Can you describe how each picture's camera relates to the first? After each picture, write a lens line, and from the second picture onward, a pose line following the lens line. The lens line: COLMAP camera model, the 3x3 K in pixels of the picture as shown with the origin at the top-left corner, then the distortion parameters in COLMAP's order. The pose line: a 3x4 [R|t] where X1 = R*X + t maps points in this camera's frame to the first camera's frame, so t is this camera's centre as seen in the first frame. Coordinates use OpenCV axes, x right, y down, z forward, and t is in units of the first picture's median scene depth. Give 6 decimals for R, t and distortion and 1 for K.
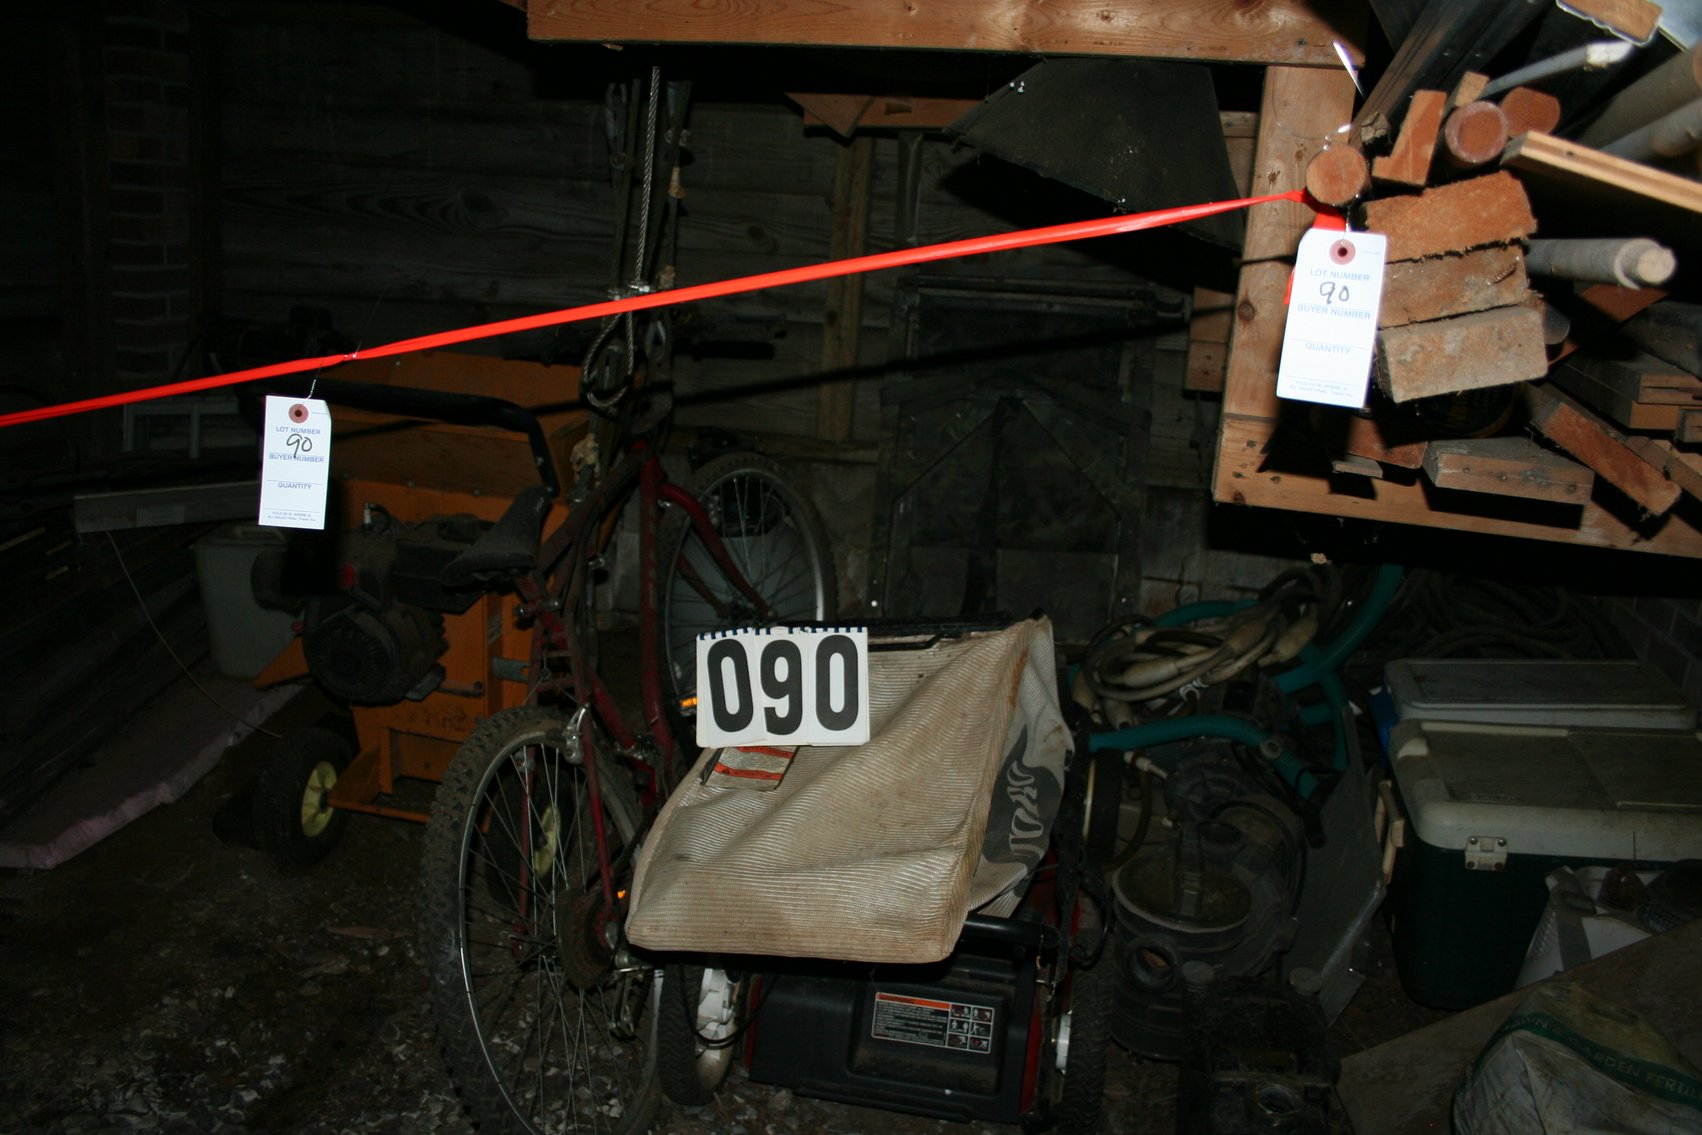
lens RADIAL K [[1399.2, 0, 817.3], [0, 1399.2, 604.9], [0, 0, 1]] dist [-0.145698, 0.117258]
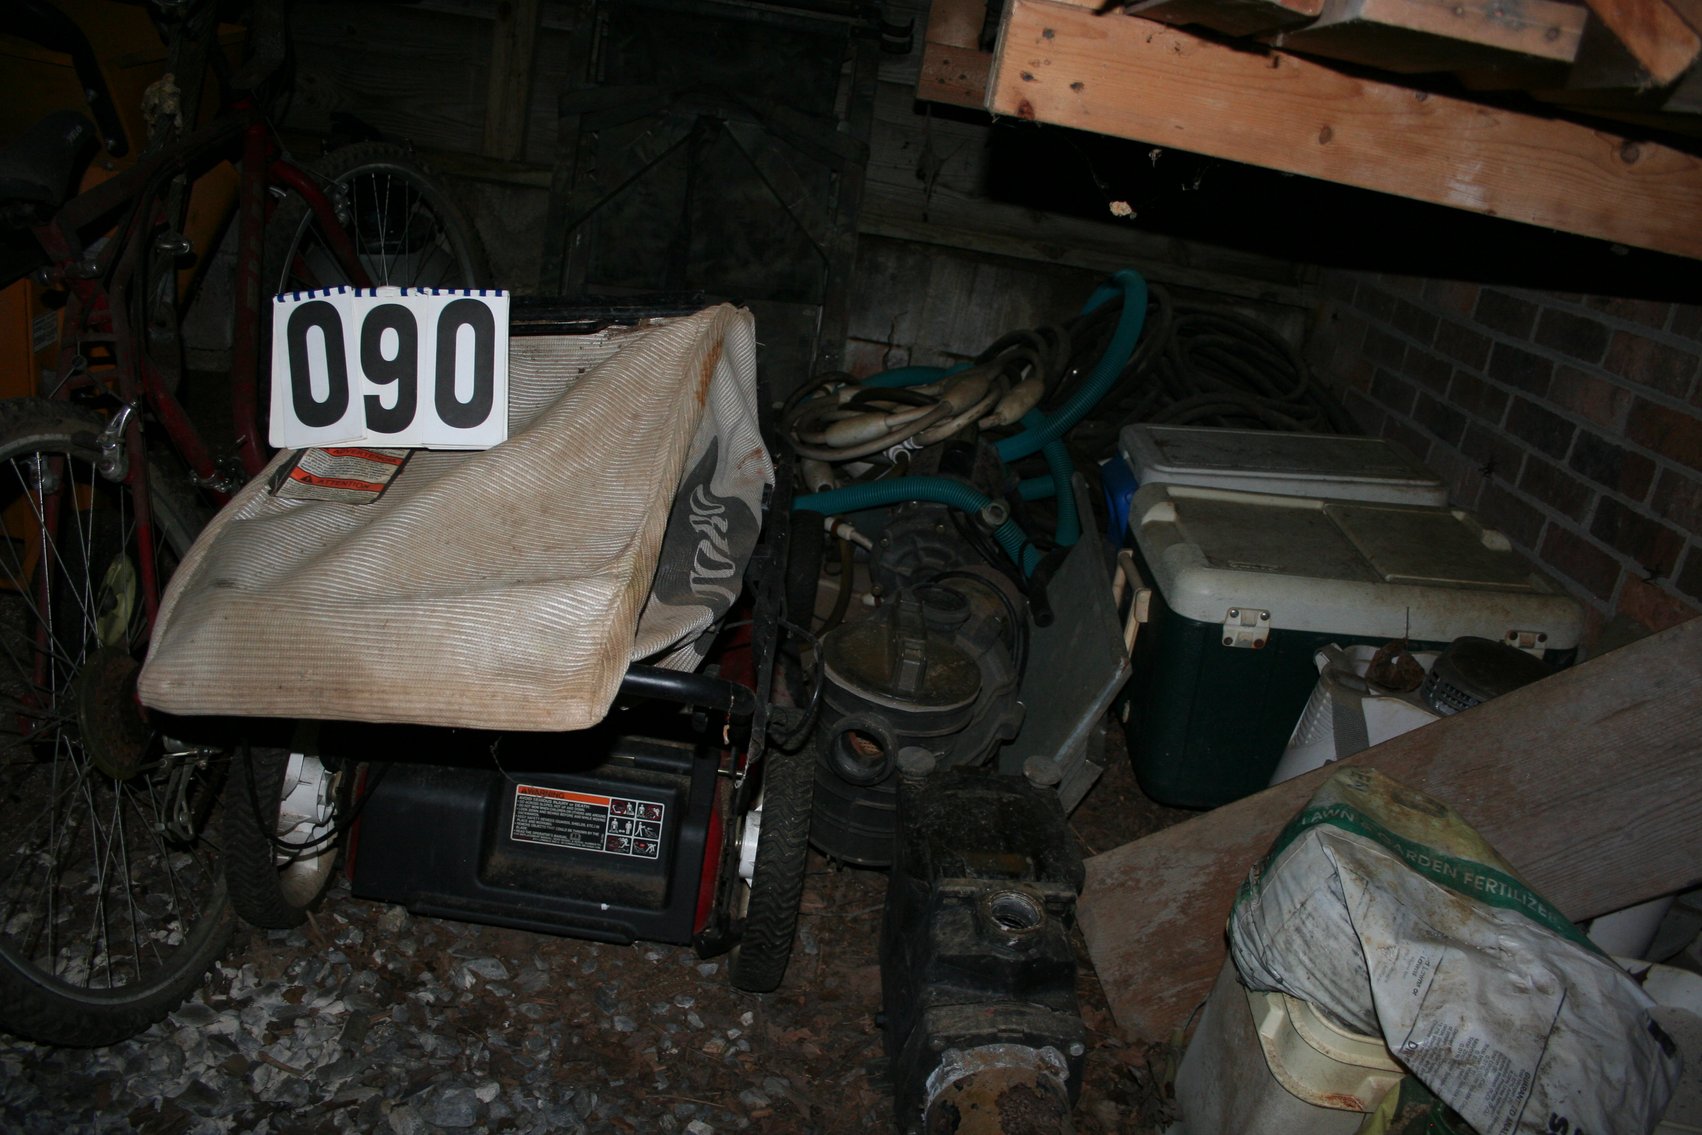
lens RADIAL K [[1399.2, 0, 817.3], [0, 1399.2, 604.9], [0, 0, 1]] dist [-0.145698, 0.117258]
pose [[0.973728, 0.020450, 0.226794, 0.028439], [-0.050199, 0.990735, 0.126191, 0.070541], [-0.222113, -0.134260, 0.965733, 0.212042]]
